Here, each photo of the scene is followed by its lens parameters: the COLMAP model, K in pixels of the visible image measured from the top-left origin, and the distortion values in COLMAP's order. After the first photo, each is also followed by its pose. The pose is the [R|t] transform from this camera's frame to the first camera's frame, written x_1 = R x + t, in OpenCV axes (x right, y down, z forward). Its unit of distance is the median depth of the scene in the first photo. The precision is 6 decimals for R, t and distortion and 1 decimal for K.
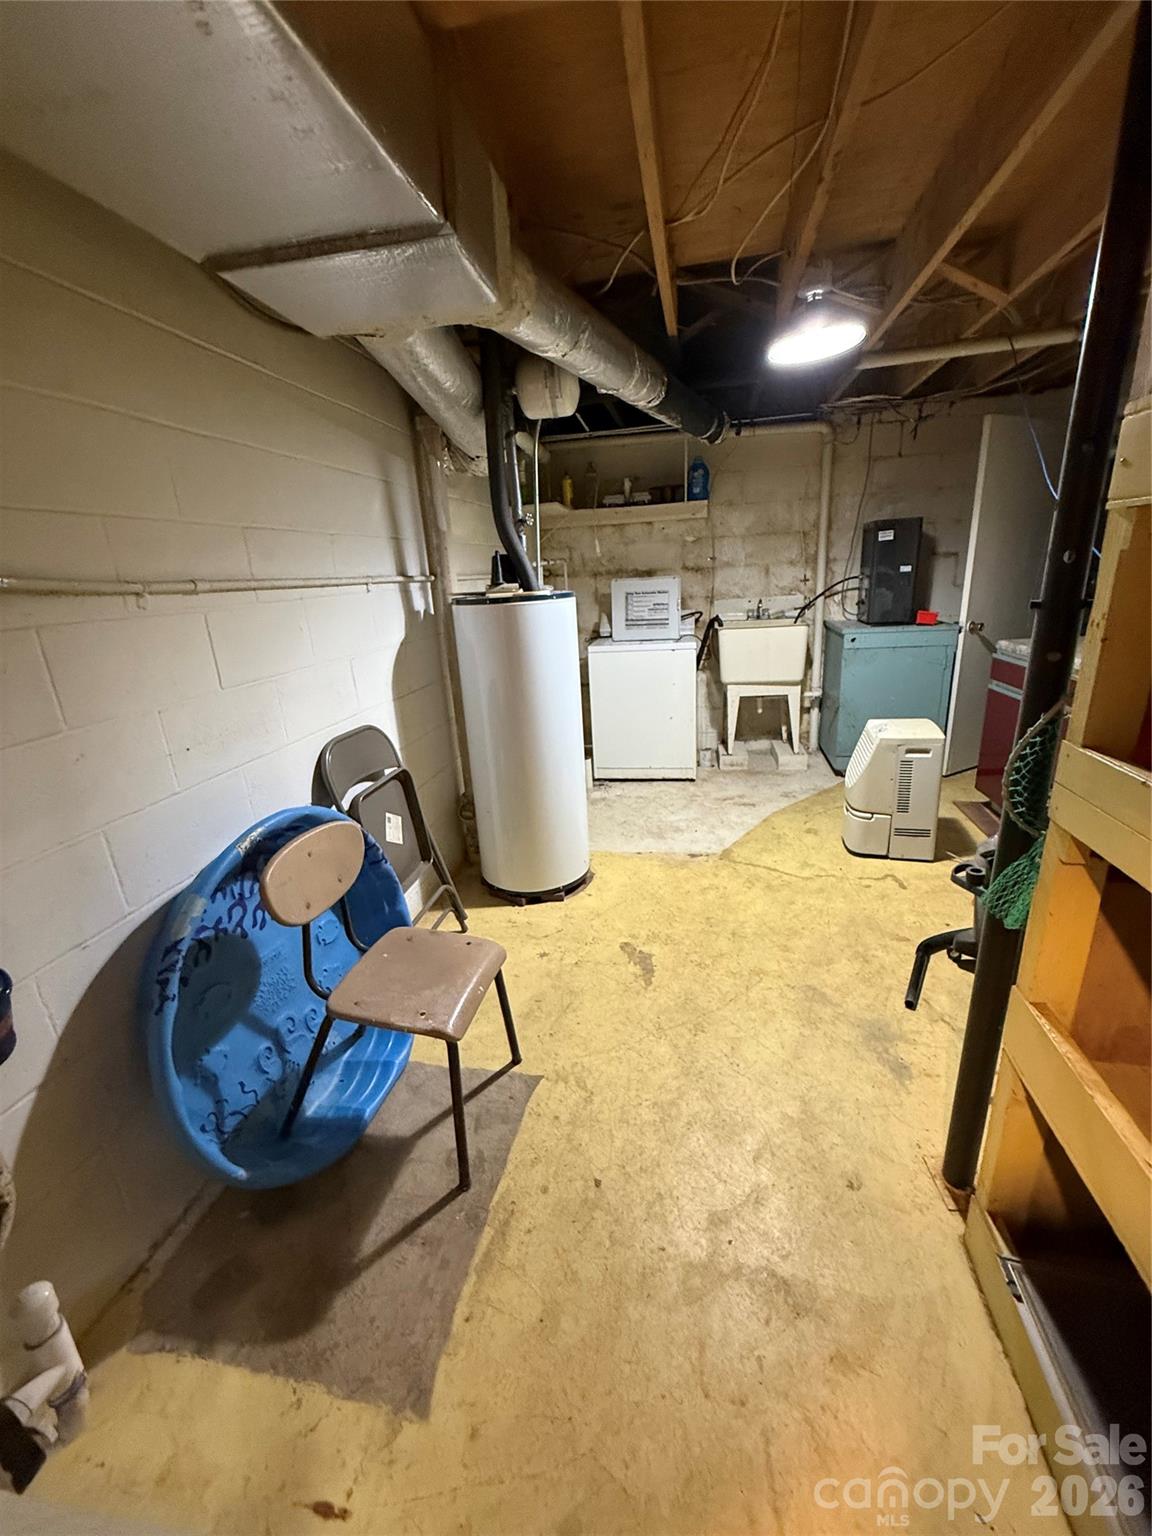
lens RADIAL K [[611.9, 0, 579.0], [0, 611.9, 766.7], [0, 0, 1]] dist [-0.001230, -0.000293]
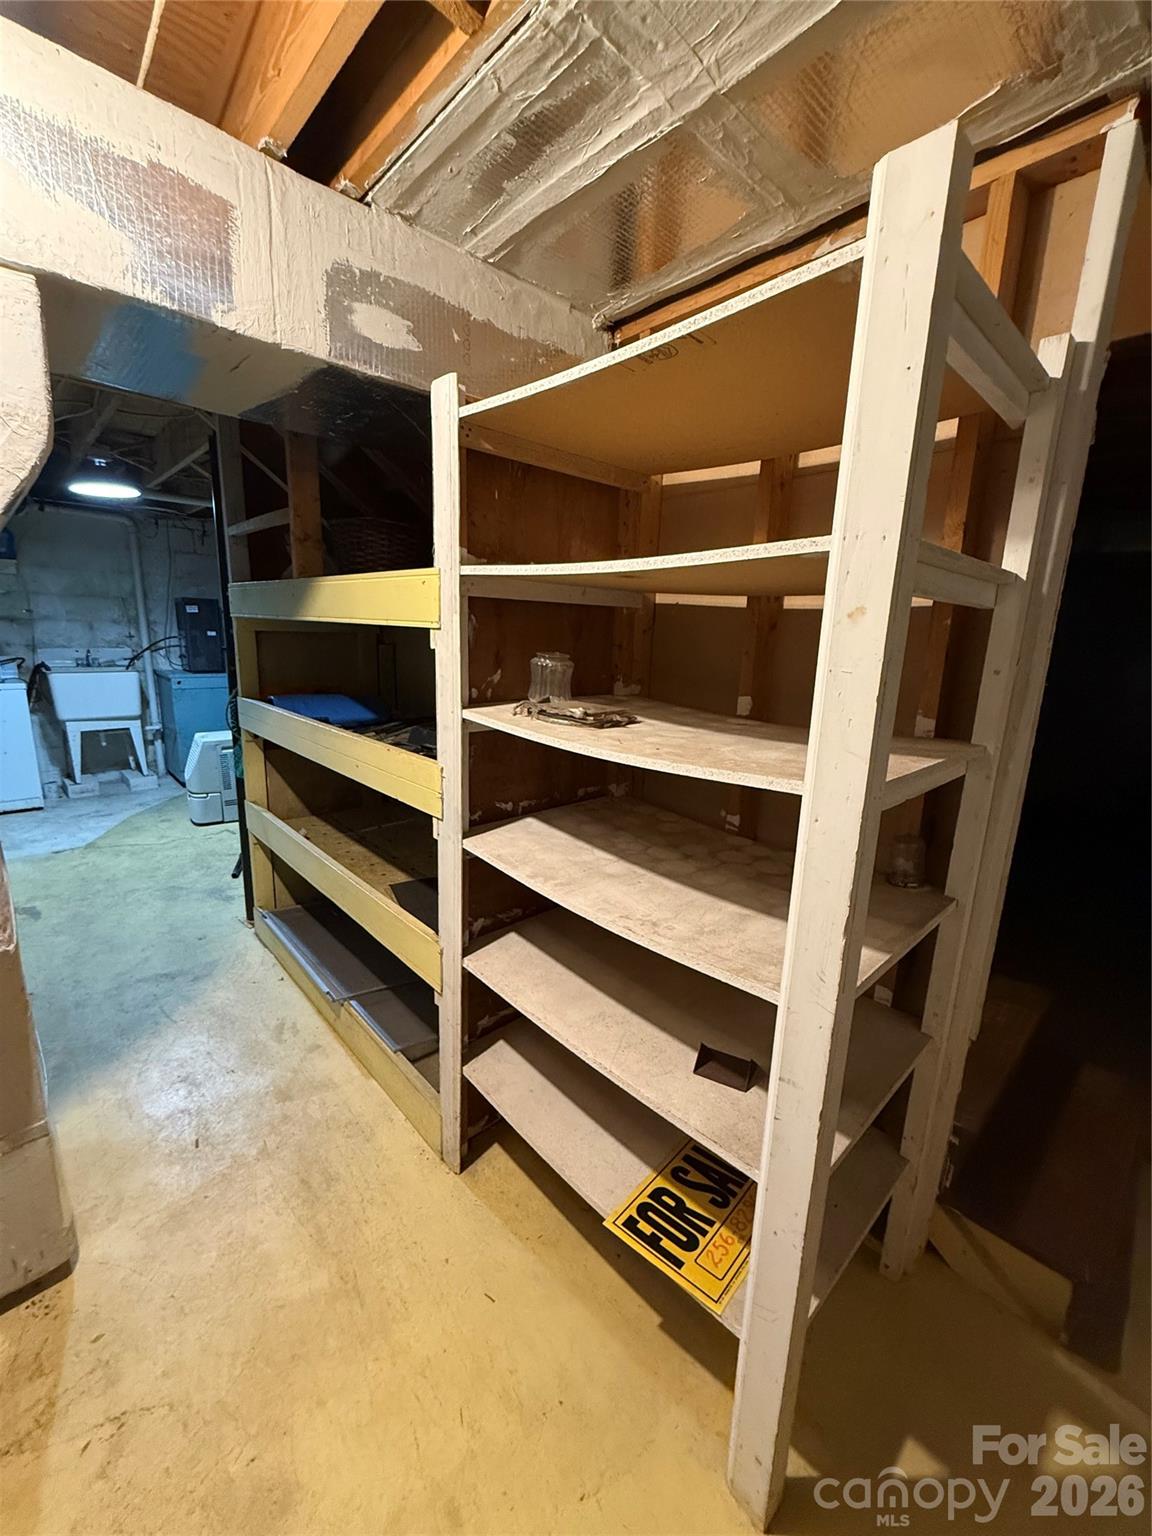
lens RADIAL K [[611.9, 0, 579.0], [0, 611.9, 766.7], [0, 0, 1]] dist [-0.001230, -0.000293]
pose [[0.579331, -0.096808, 0.809323, -0.133257], [0.179997, 0.983604, -0.011191, 0.134202], [-0.794970, 0.152159, 0.587257, -0.416521]]
